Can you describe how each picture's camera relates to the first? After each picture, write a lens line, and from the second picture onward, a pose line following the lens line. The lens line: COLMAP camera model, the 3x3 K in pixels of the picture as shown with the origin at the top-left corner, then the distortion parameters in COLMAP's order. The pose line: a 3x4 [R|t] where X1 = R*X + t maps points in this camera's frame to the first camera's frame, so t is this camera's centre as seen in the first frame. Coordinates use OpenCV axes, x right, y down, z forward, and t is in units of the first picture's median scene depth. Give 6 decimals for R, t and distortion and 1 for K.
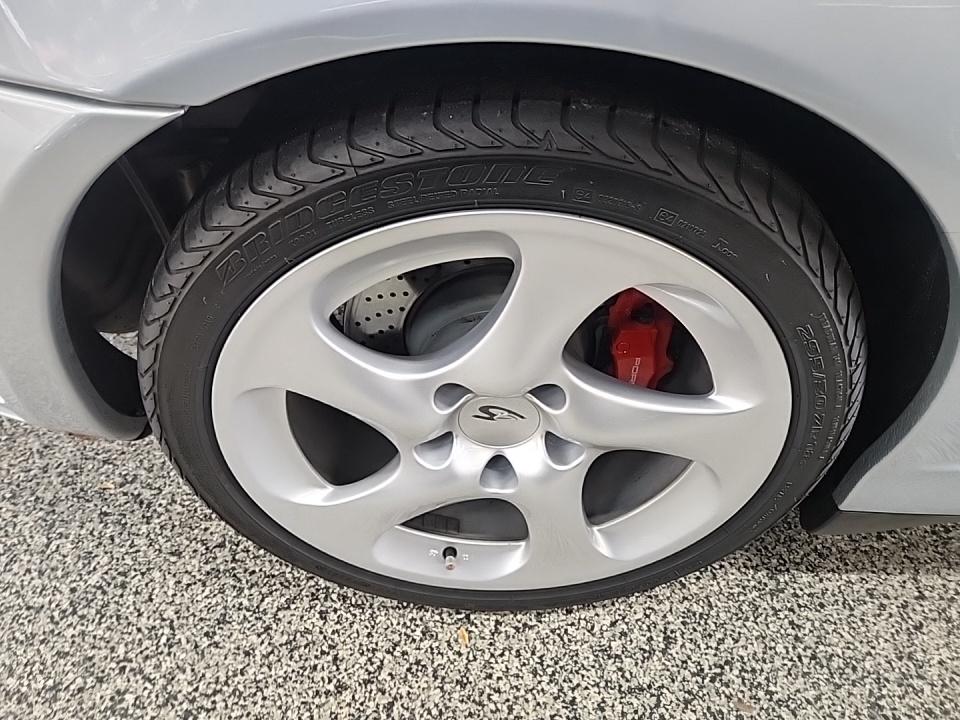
lens RADIAL K [[656.5, 0, 481.2], [0, 656.5, 362.4], [0, 0, 1]] dist [0.024239, -0.012675]
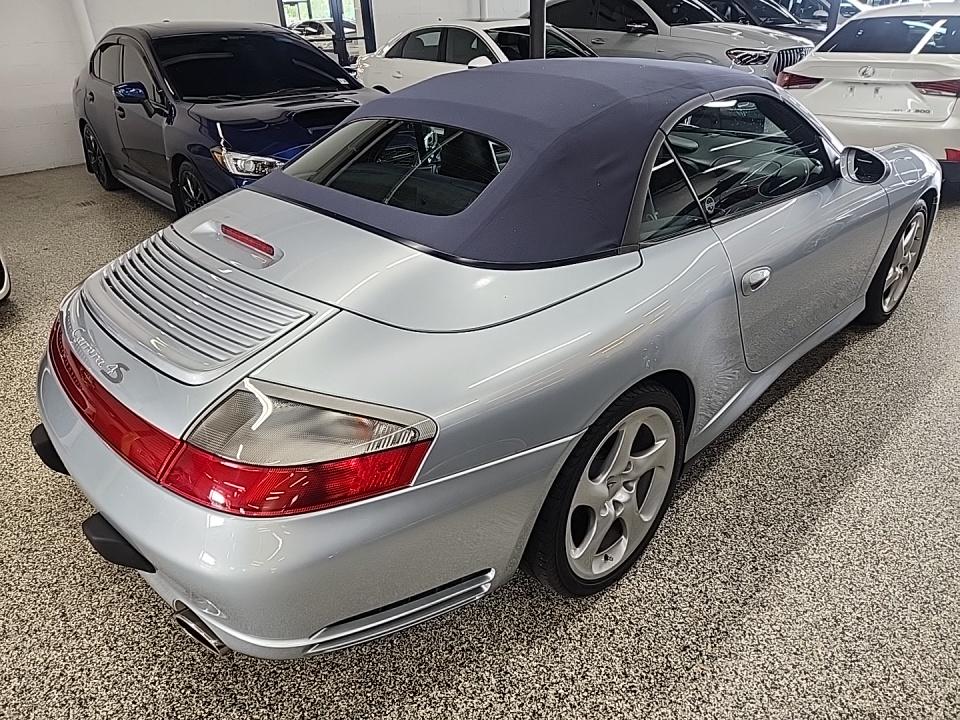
lens RADIAL K [[656.5, 0, 487.3], [0, 656.5, 358.9], [0, 0, 1]] dist [0.024239, -0.012675]
pose [[0.707101, -0.387477, 0.591499, -1.451537], [0.539775, 0.836140, -0.097533, -0.312602], [-0.456784, 0.388242, 0.800385, -0.997241]]
